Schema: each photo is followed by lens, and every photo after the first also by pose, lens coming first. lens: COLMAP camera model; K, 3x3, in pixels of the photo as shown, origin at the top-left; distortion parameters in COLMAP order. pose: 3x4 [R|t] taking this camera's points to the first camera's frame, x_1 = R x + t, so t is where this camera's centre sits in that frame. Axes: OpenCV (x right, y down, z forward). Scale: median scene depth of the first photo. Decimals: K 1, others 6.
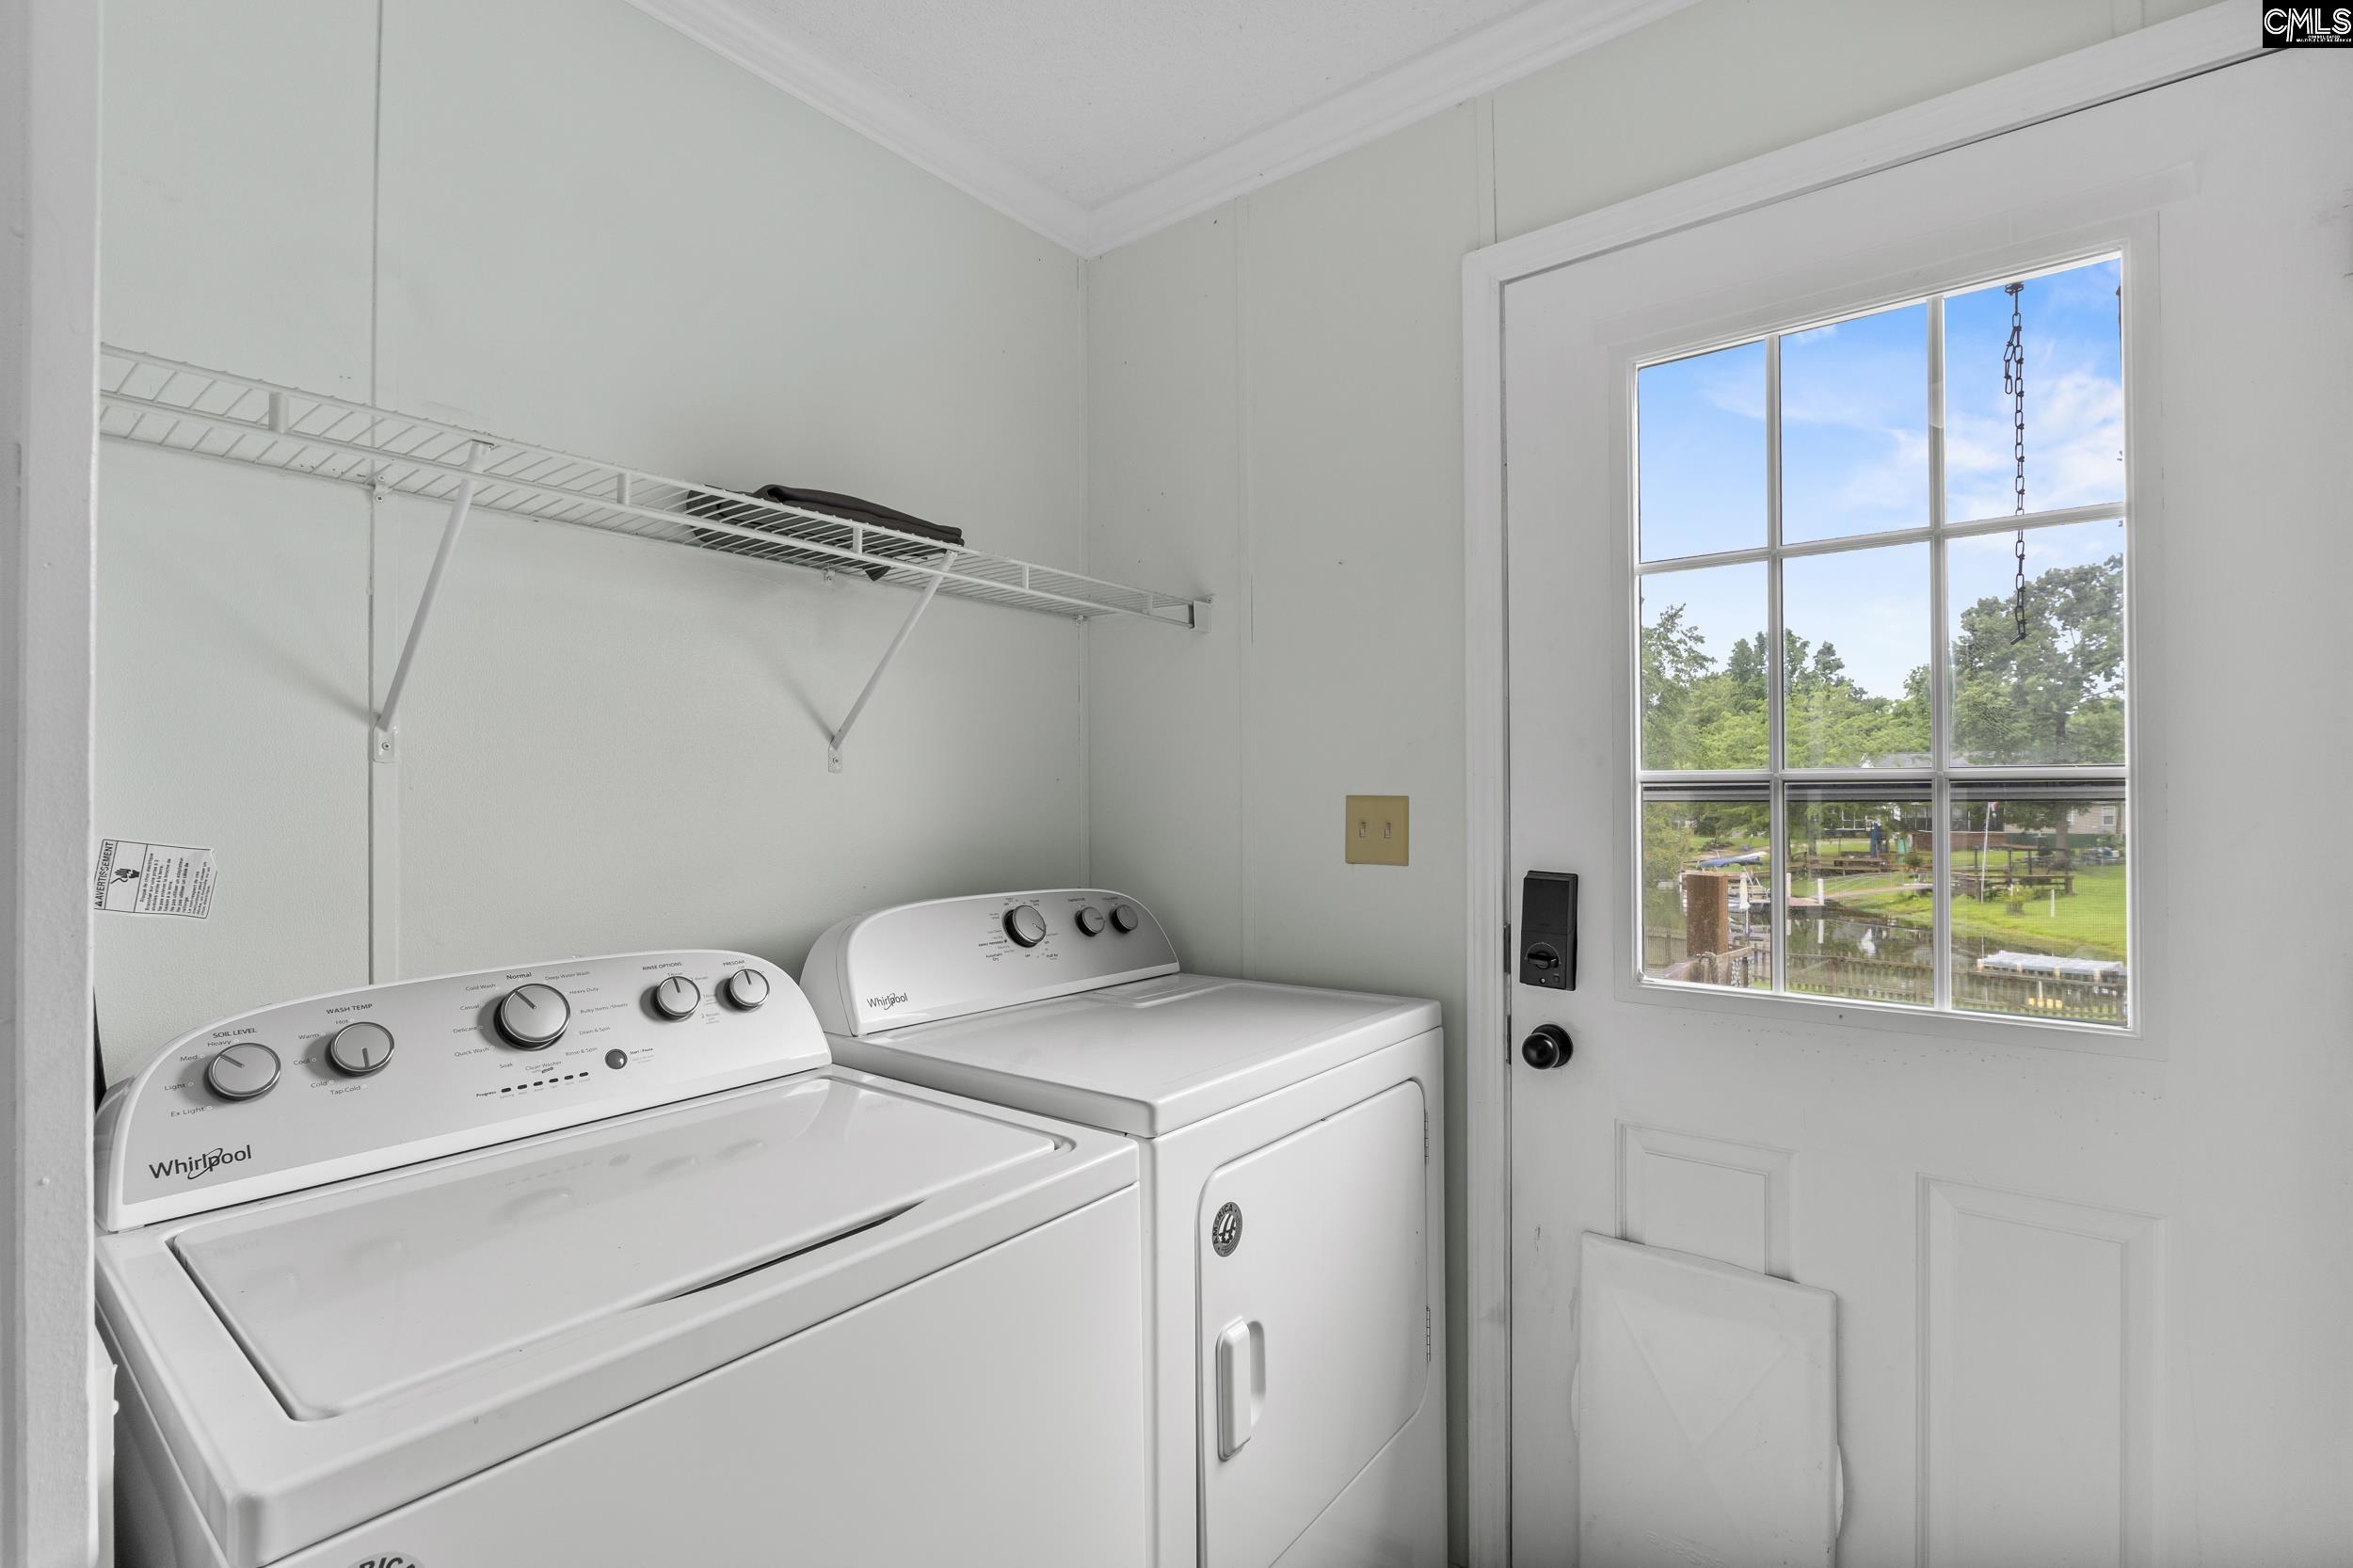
lens RADIAL K [[1078.2, 0, 1166.1], [0, 1078.2, 783.3], [0, 0, 1]] dist [-0.012077, 0.000820]
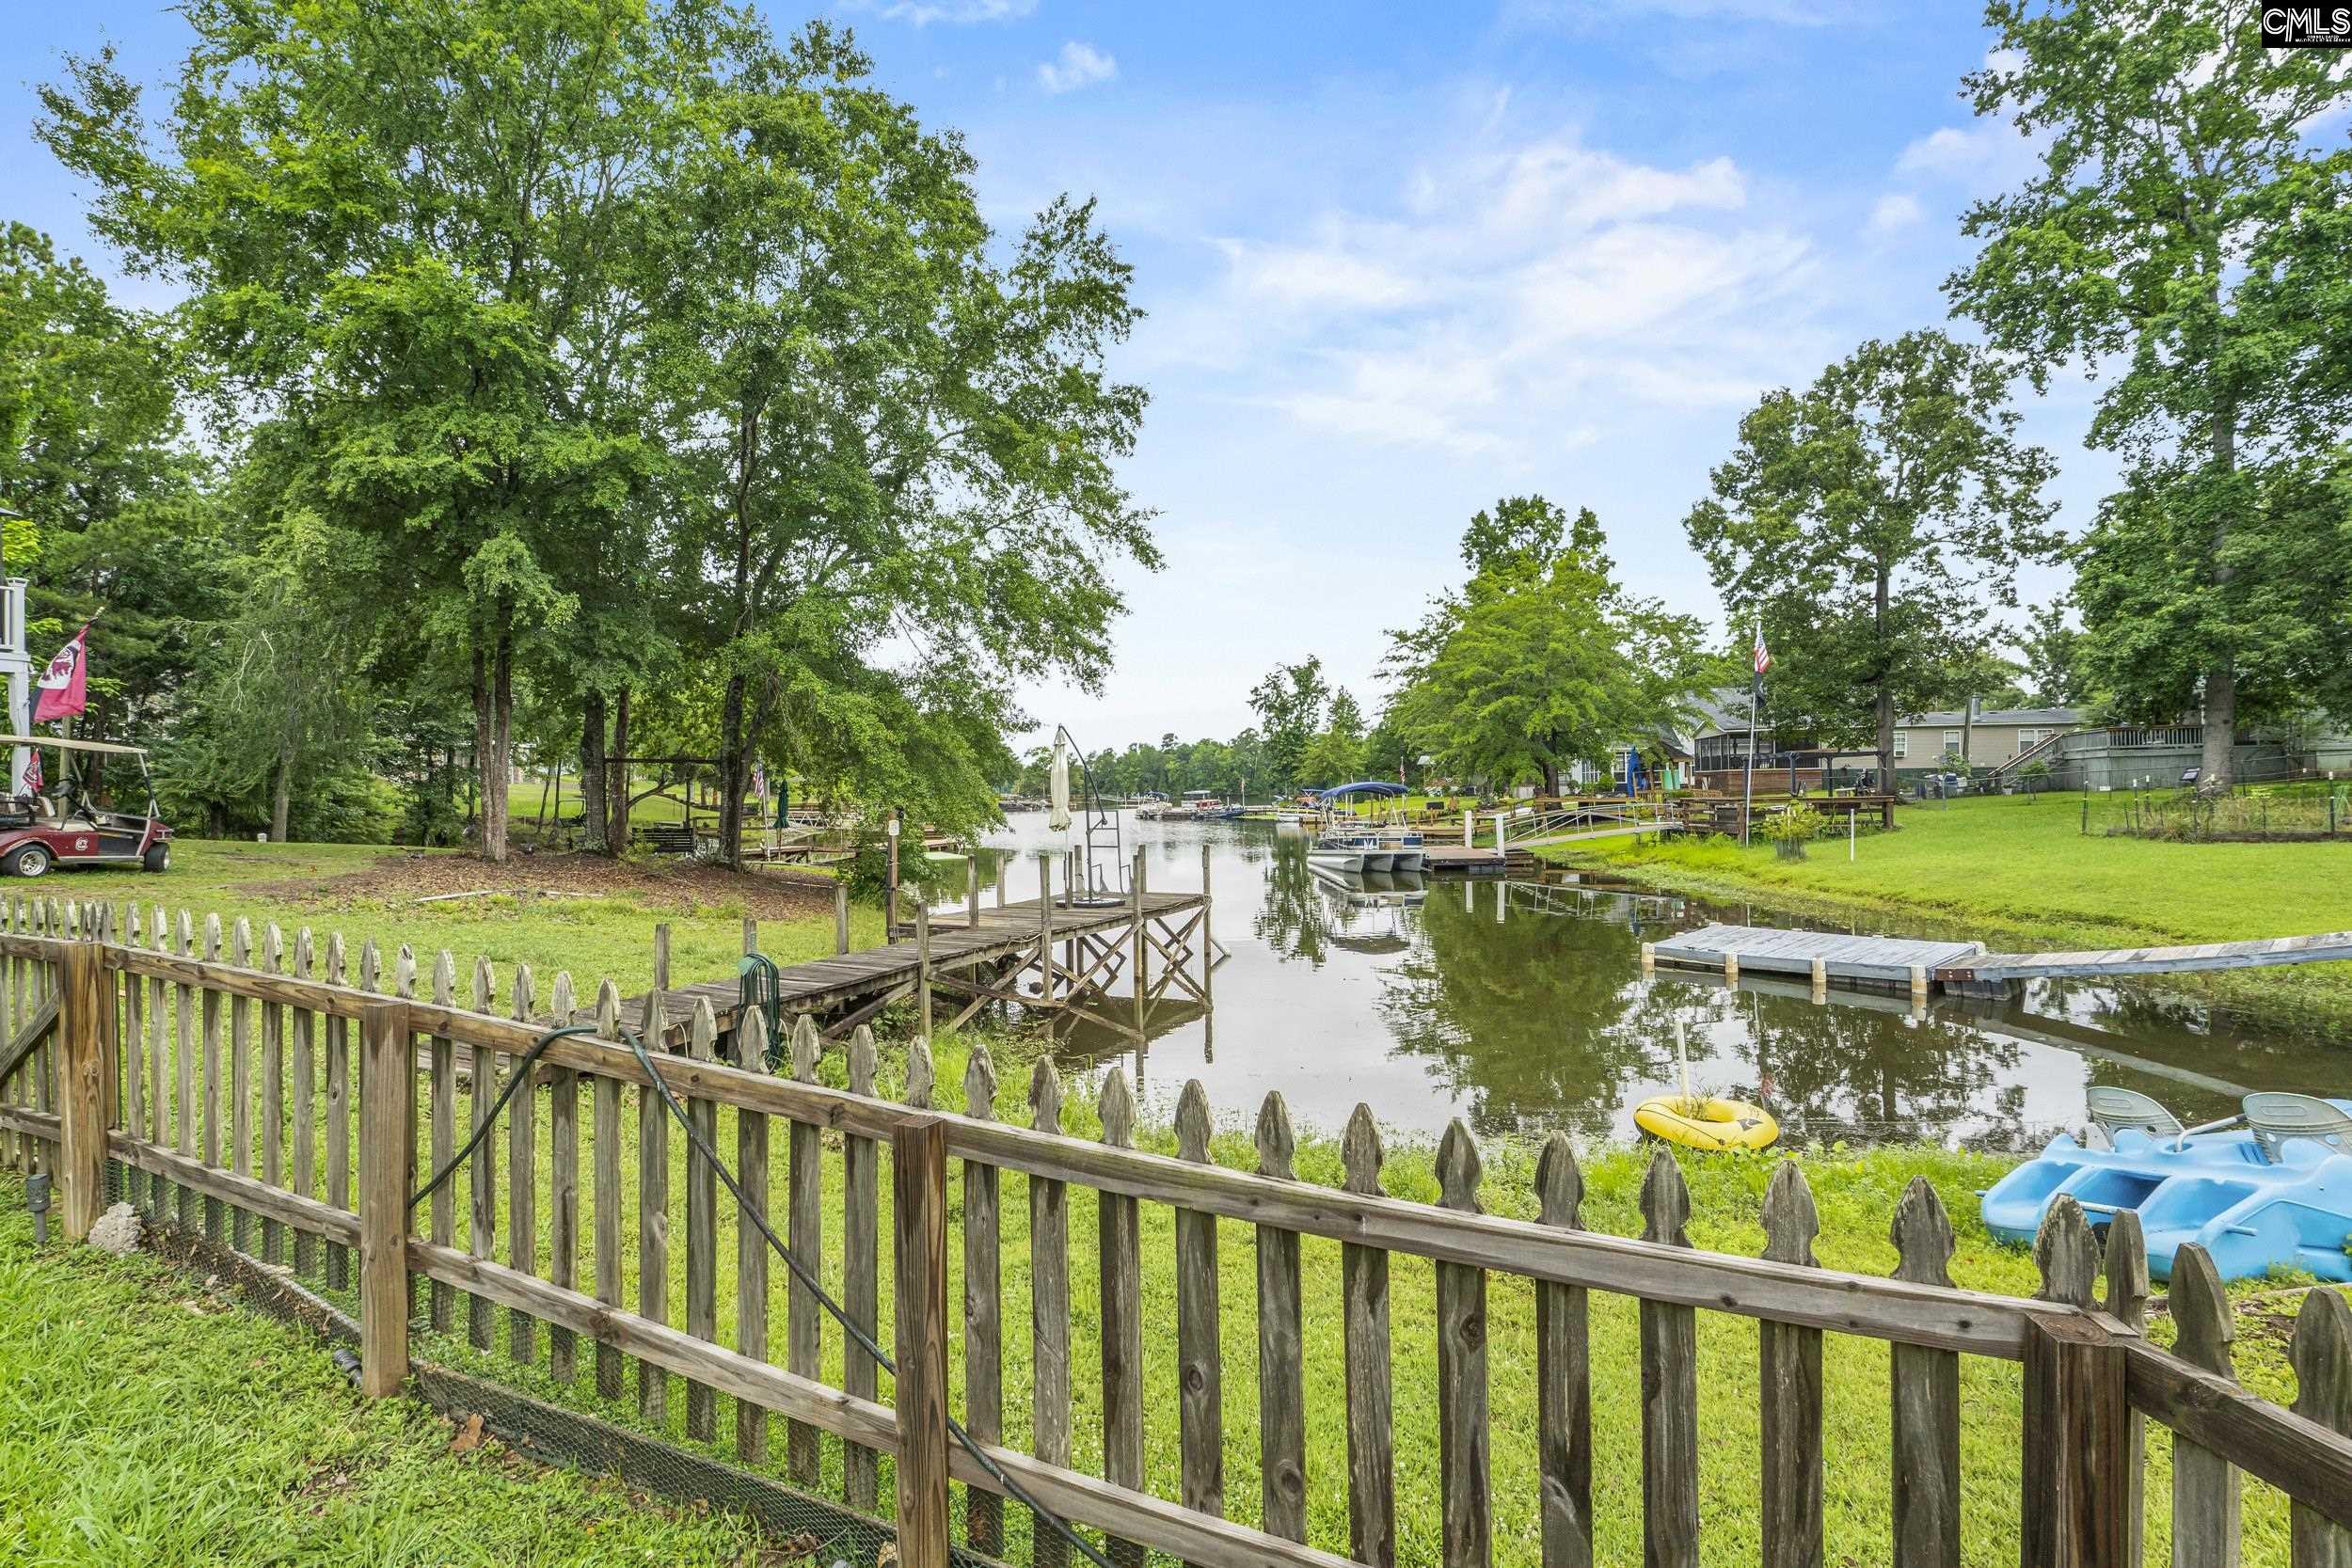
lens RADIAL K [[1077.7, 0, 1165.6], [0, 1077.7, 783.3], [0, 0, 1]] dist [-0.012077, 0.000820]
pose [[0.995969, -0.005582, 0.089522, 0.342083], [0.005365, 0.999982, 0.002673, 0.064224], [-0.089536, -0.002182, 0.995981, 0.387369]]
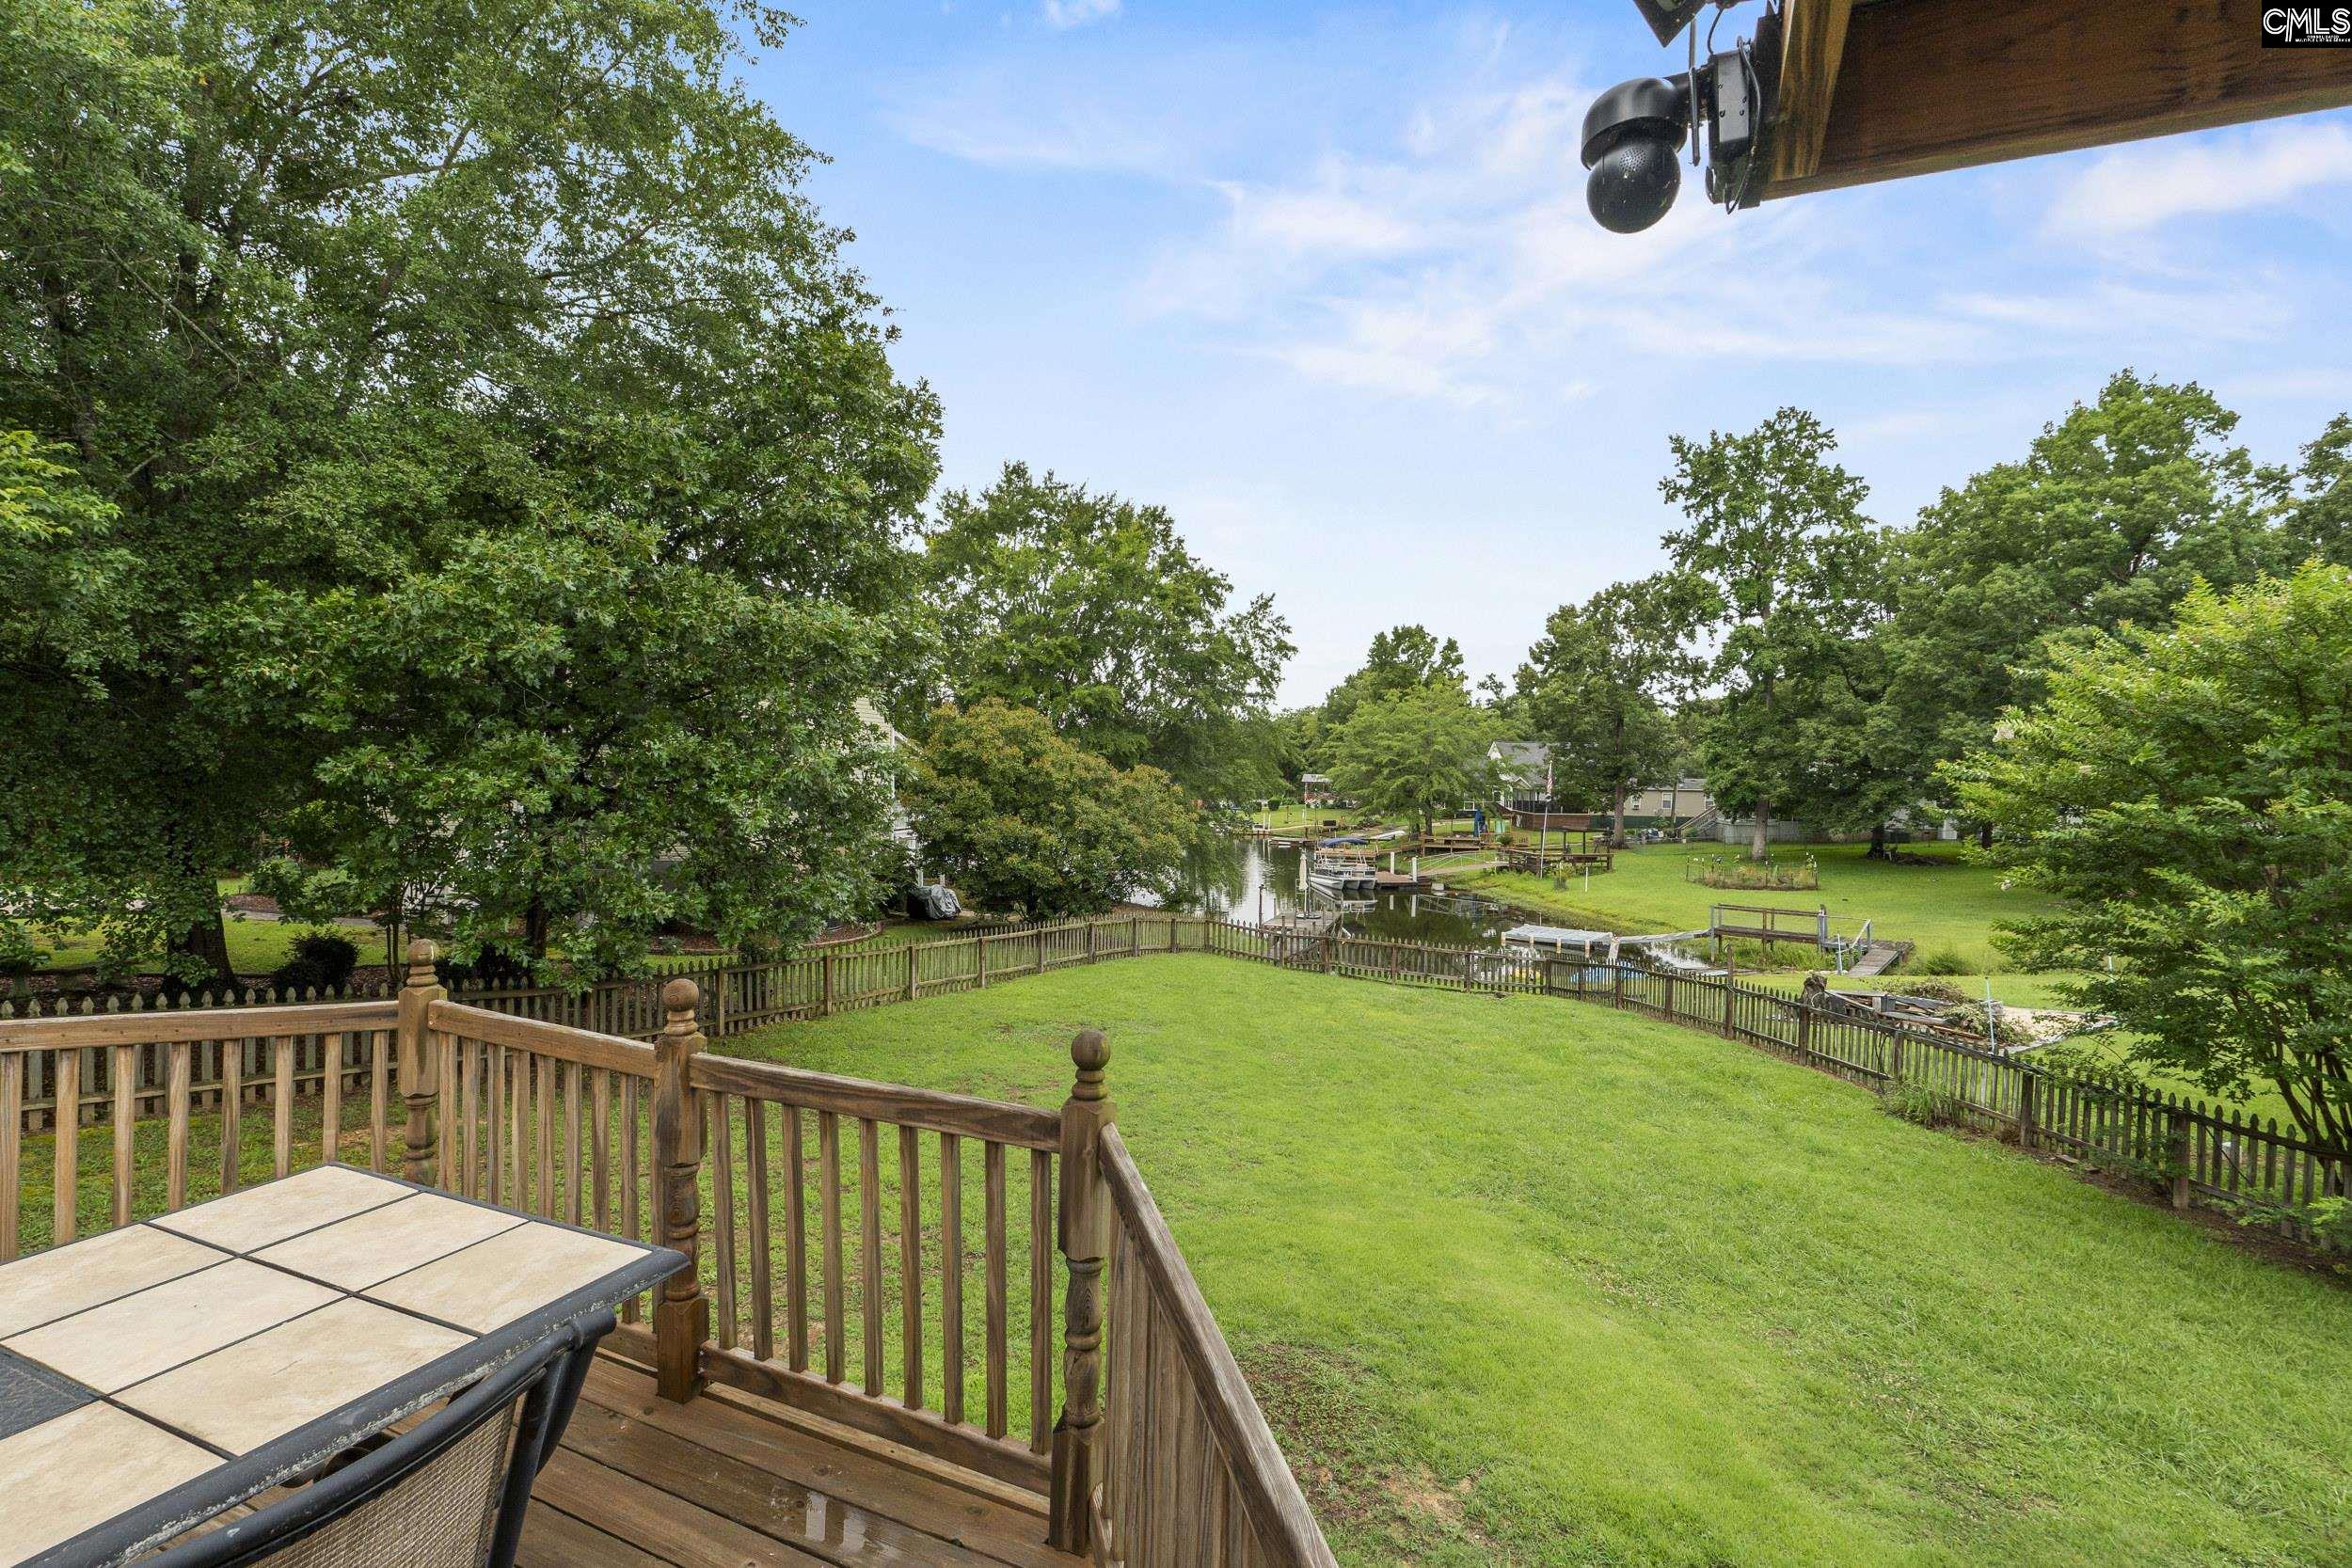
lens RADIAL K [[1066.3, 0, 1170.0], [0, 1066.3, 786.2], [0, 0, 1]] dist [-0.009672, 0.000083]
pose [[0.970518, 0.013020, 0.240676, 0.102561], [-0.019581, 0.999499, 0.024886, -0.004150], [-0.240232, -0.028865, 0.970286, 0.017094]]
